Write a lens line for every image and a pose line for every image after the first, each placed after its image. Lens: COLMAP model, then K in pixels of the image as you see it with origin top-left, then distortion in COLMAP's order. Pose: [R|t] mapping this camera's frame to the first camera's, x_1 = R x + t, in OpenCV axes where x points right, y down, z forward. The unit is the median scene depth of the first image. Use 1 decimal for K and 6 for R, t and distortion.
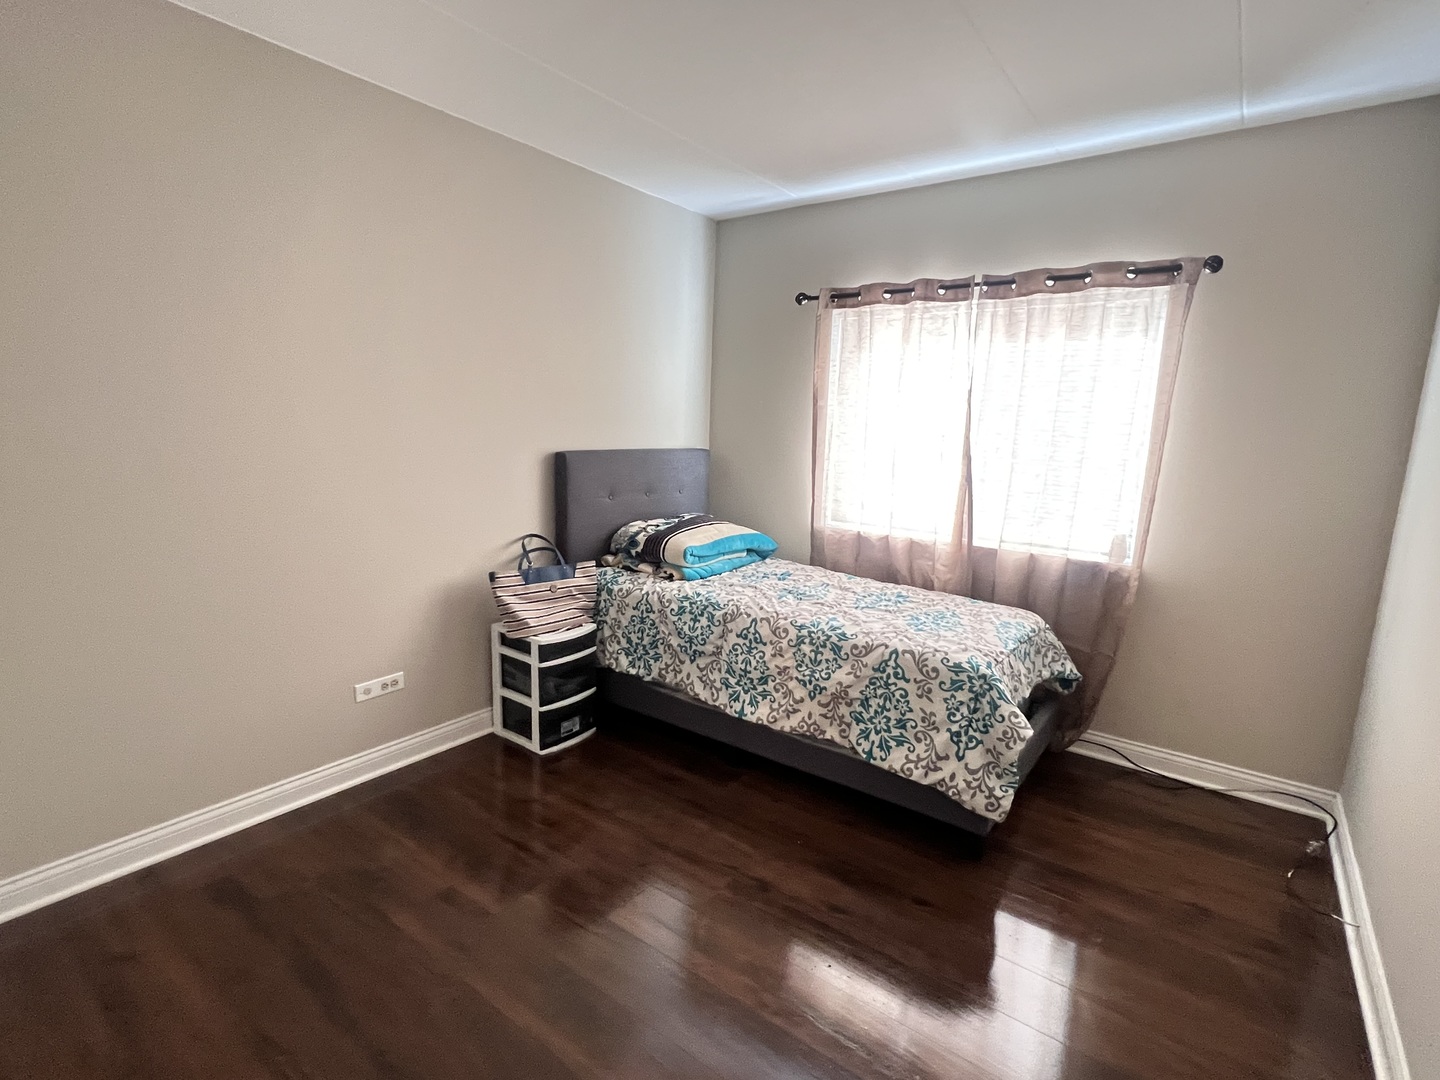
lens RADIAL K [[692.7, 0, 716.2], [0, 692.7, 540.0], [0, 0, 1]] dist [-0.022672, -0.000340]
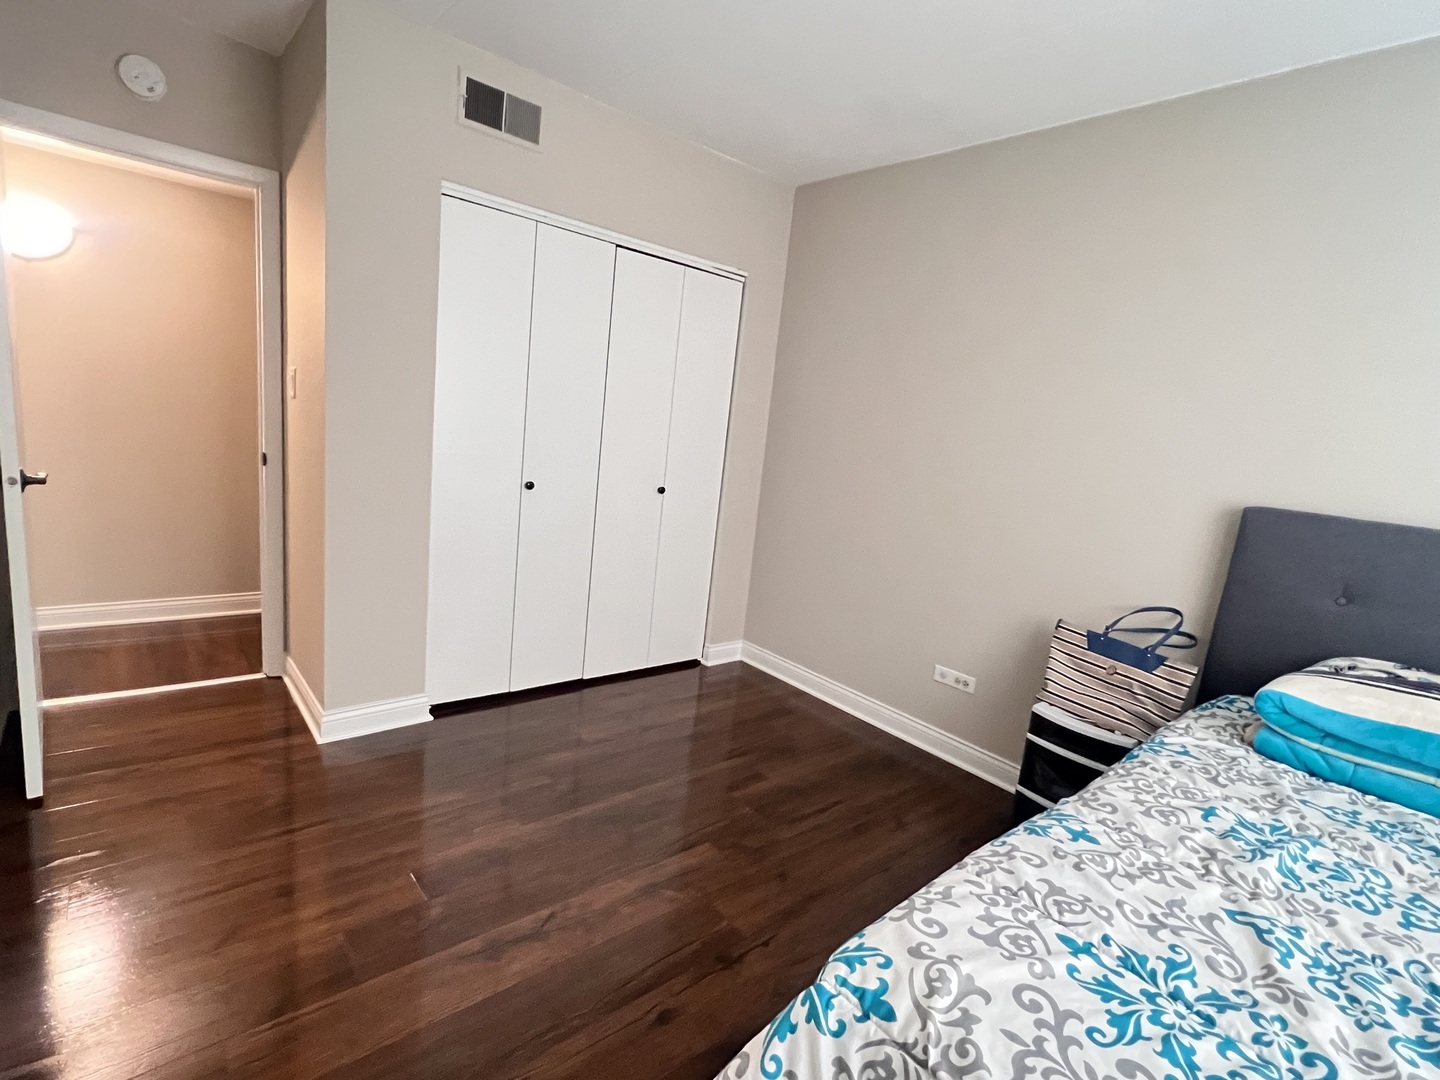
lens RADIAL K [[692.7, 0, 715.0], [0, 692.7, 543.0], [0, 0, 1]] dist [-0.022672, -0.000340]
pose [[-0.203370, 0.129967, -0.970438, 0.609023], [-0.277096, 0.942989, 0.184361, -0.085099], [0.939073, 0.306398, -0.155763, 0.729246]]
